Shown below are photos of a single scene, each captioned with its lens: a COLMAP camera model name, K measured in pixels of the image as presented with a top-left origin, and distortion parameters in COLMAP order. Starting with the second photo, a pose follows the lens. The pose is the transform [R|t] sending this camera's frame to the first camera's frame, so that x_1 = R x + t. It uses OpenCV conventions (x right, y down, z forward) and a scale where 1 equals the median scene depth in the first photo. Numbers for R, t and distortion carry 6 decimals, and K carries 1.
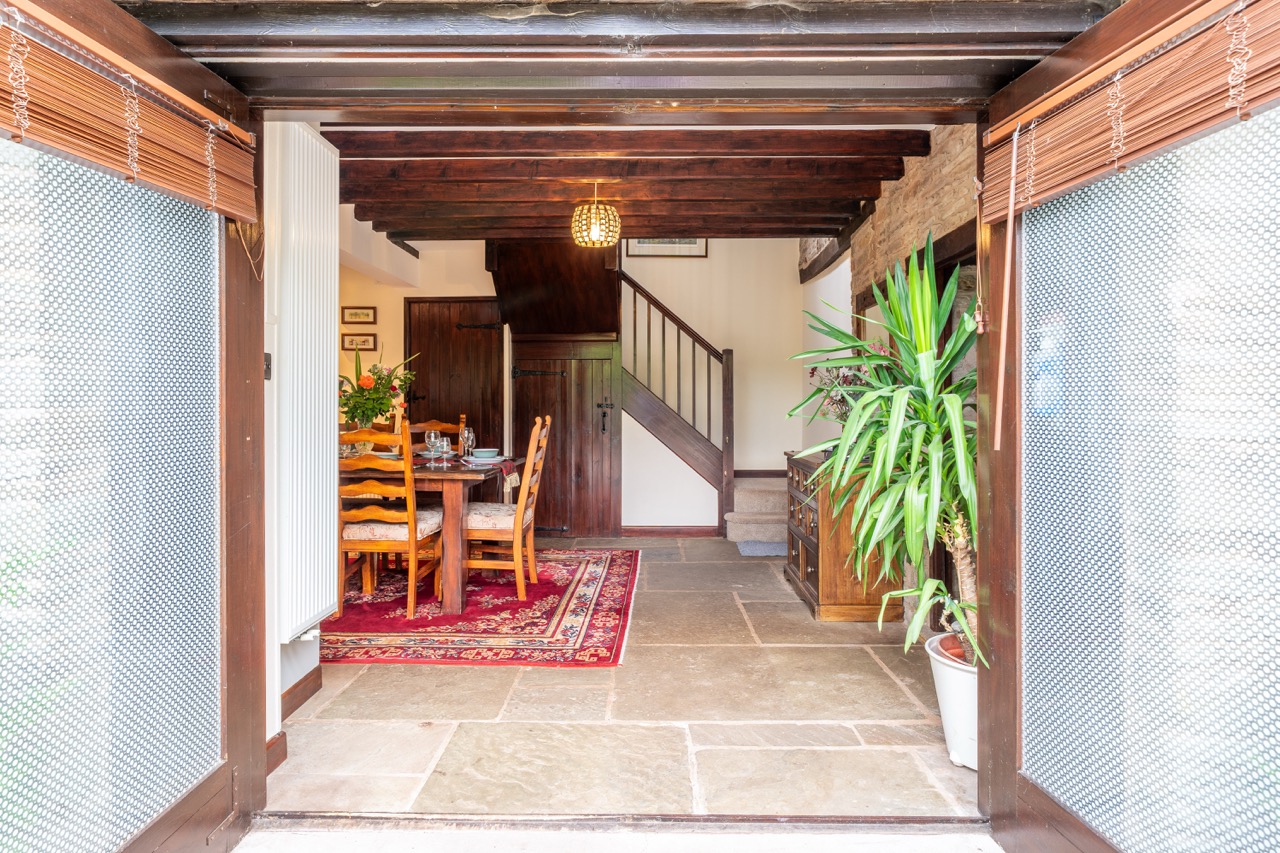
lens RADIAL K [[741.1, 0, 642.2], [0, 741.1, 417.7], [0, 0, 1]] dist [-0.001255, -0.000074]
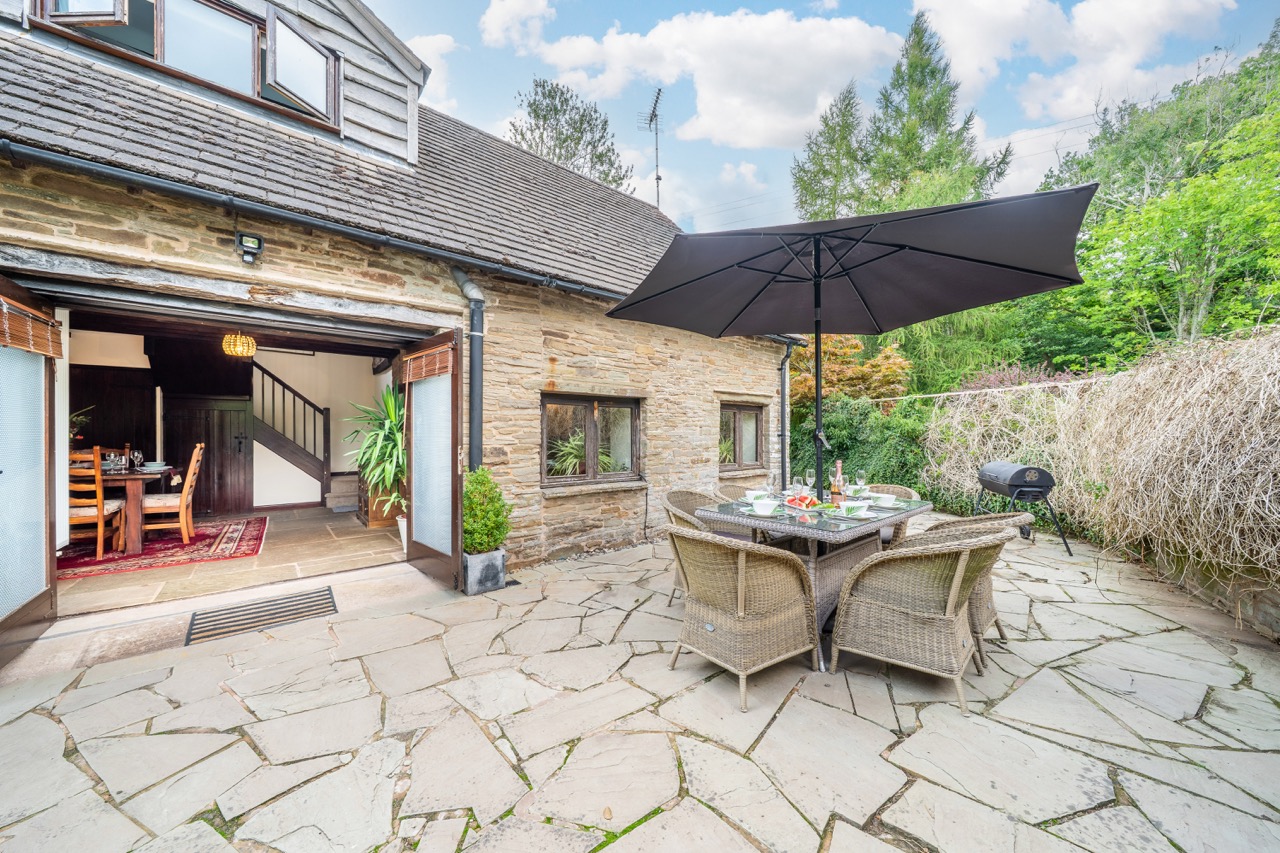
lens RADIAL K [[440.4, 0, 644.5], [0, 440.4, 436.1], [0, 0, 1]] dist [-0.014963, -0.000191]
pose [[0.752299, -0.001532, 0.658821, -0.012929], [0.014012, 0.999808, -0.013675, 0.010130], [-0.658673, 0.019519, 0.752176, -0.516414]]
